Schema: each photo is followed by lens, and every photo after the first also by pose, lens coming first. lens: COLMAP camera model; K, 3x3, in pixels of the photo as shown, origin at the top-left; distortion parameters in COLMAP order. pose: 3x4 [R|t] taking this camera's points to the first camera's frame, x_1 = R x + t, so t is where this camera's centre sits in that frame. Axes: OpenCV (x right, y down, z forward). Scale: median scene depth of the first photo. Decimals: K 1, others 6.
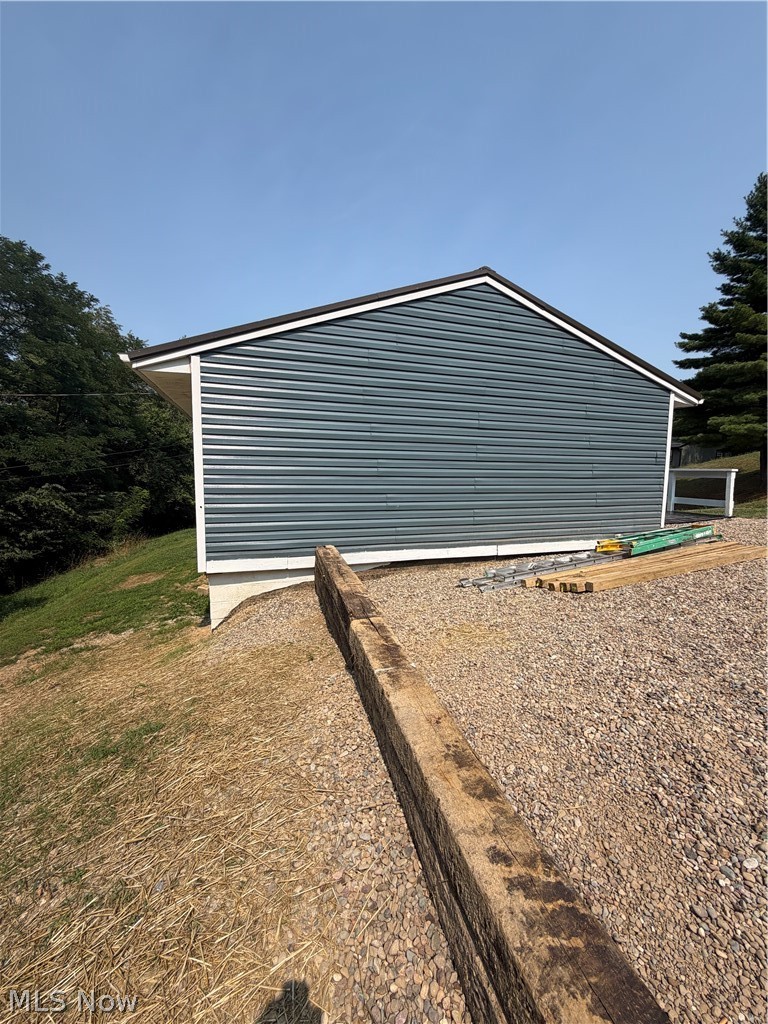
lens RADIAL K [[412.0, 0, 384.3], [0, 412.0, 513.2], [0, 0, 1]] dist [-0.001635, 0.000533]
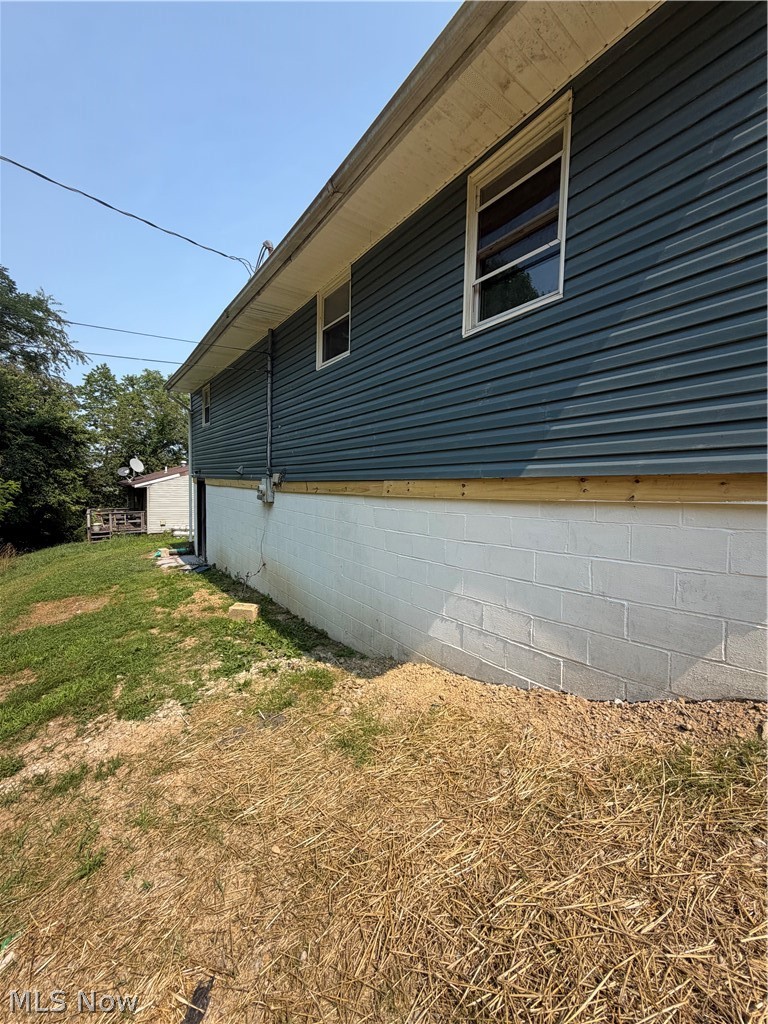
lens RADIAL K [[412.0, 0, 383.7], [0, 412.0, 512.1], [0, 0, 1]] dist [-0.001635, 0.000533]
pose [[0.955599, -0.009010, 0.294533, -0.164861], [0.024446, 0.998511, -0.048769, 0.032068], [-0.293655, 0.053804, 0.954396, 0.156049]]
